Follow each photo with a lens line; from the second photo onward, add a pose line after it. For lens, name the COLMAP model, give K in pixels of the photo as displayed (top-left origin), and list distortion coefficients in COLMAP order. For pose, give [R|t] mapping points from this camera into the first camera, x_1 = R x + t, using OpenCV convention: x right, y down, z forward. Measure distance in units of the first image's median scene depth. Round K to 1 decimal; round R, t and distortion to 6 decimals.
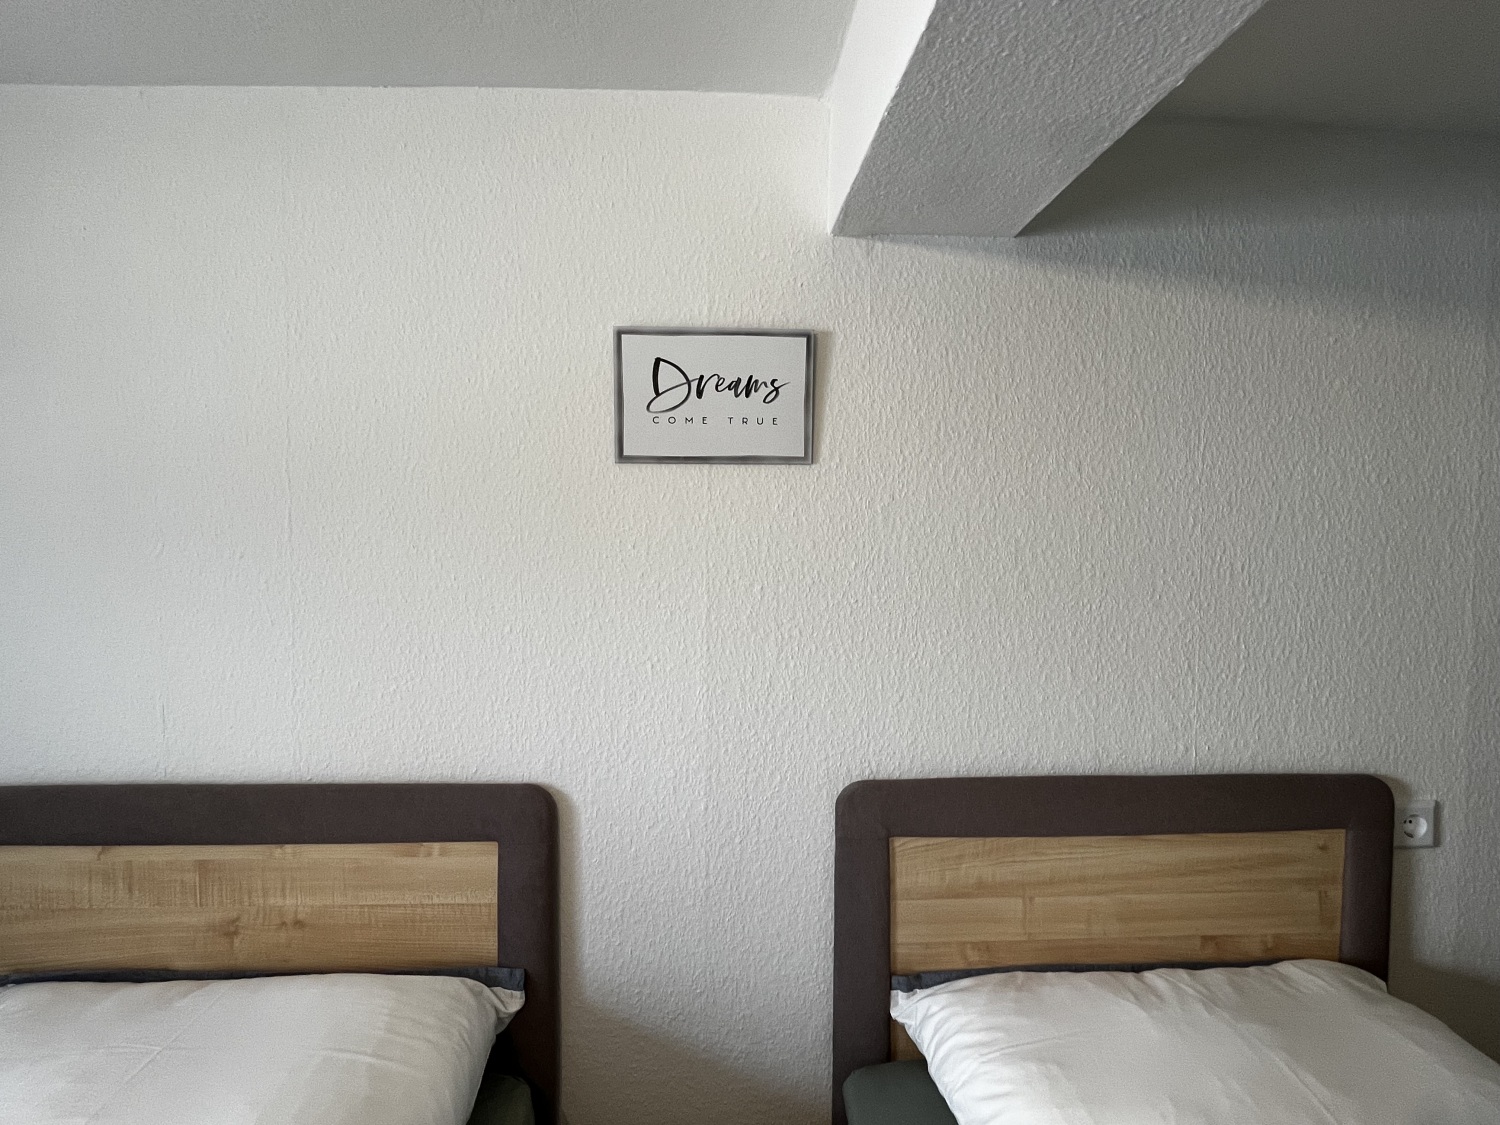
lens RADIAL K [[757.7, 0, 750.6], [0, 757.7, 567.0], [0, 0, 1]] dist [-0.002199, 0.001281]
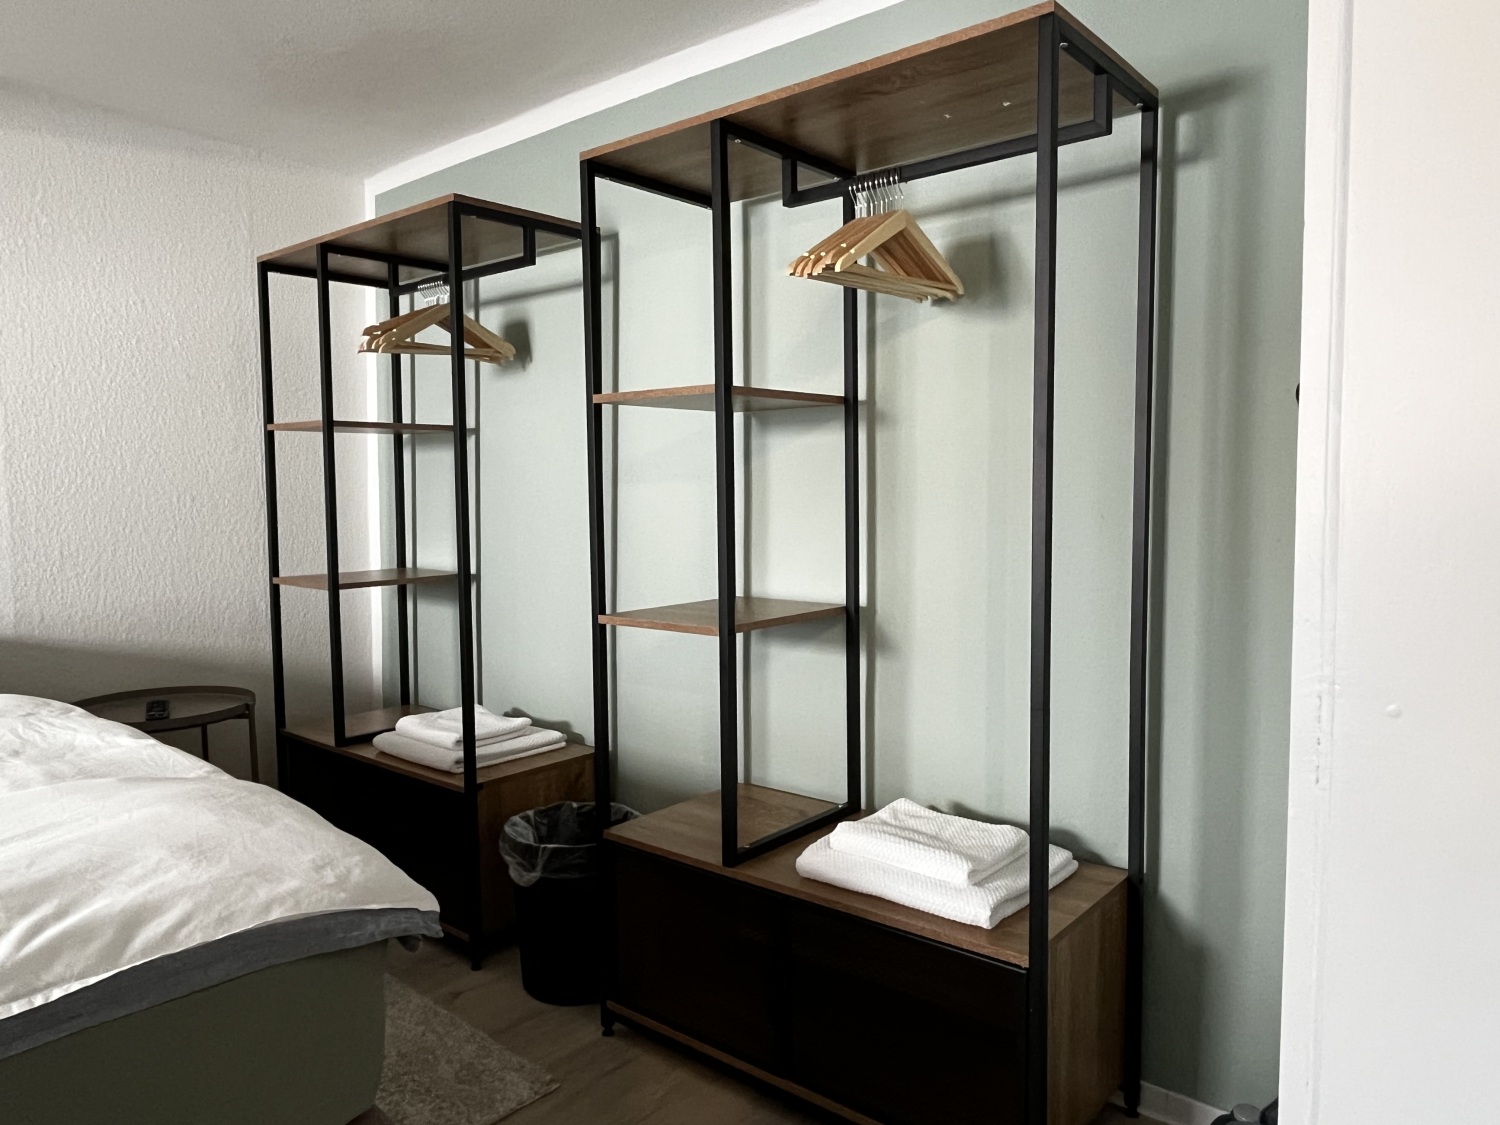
lens RADIAL K [[1026.1, 0, 751.2], [0, 1026.1, 563.3], [0, 0, 1]] dist [0.001012, -0.005199]
pose [[0.696145, -0.069163, 0.714562, 0.557414], [0.051305, 0.997596, 0.046576, 0.402037], [-0.716066, 0.004237, 0.698020, -1.593842]]
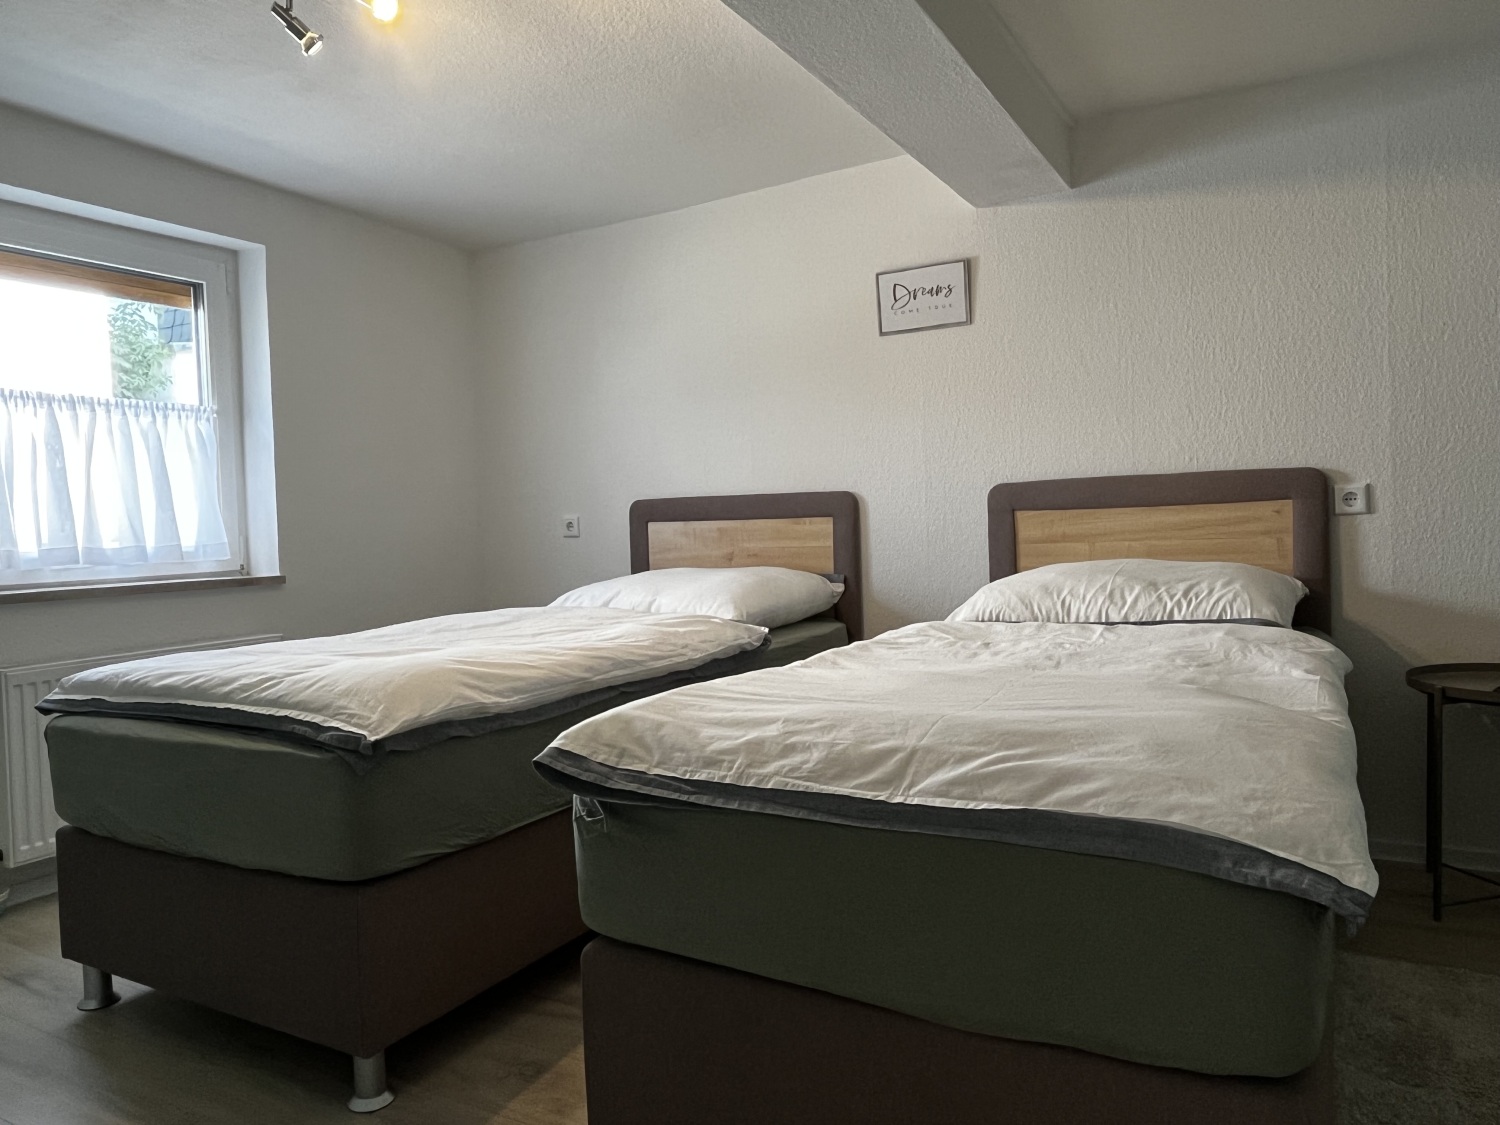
lens RADIAL K [[1026.1, 0, 746.0], [0, 1026.1, 562.2], [0, 0, 1]] dist [0.001012, -0.005199]
pose [[0.847759, -0.016598, -0.530122, 1.015789], [0.019052, 0.999818, -0.000836, 0.488467], [0.530039, -0.009391, 0.847921, -1.633265]]
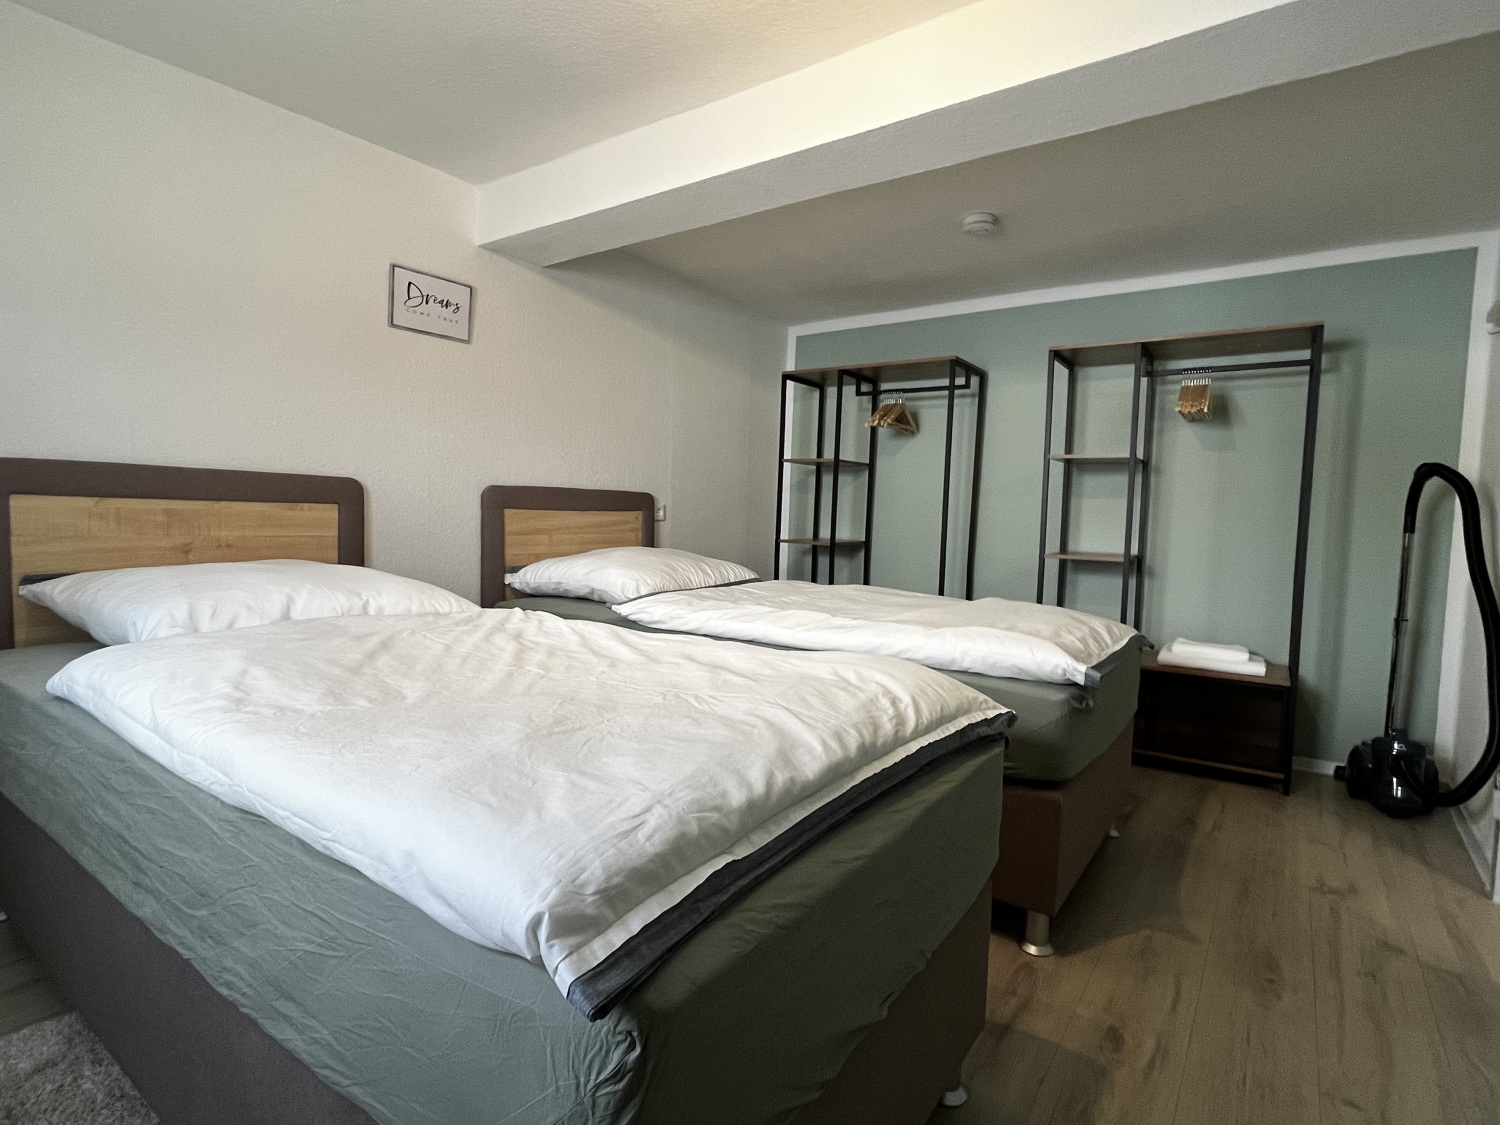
lens RADIAL K [[757.7, 0, 747.4], [0, 757.7, 557.3], [0, 0, 1]] dist [-0.002199, 0.001281]
pose [[0.622494, -0.037855, 0.781709, -1.233010], [0.016332, 0.999240, 0.035384, 0.448810], [-0.782454, -0.009260, 0.622639, -1.107327]]
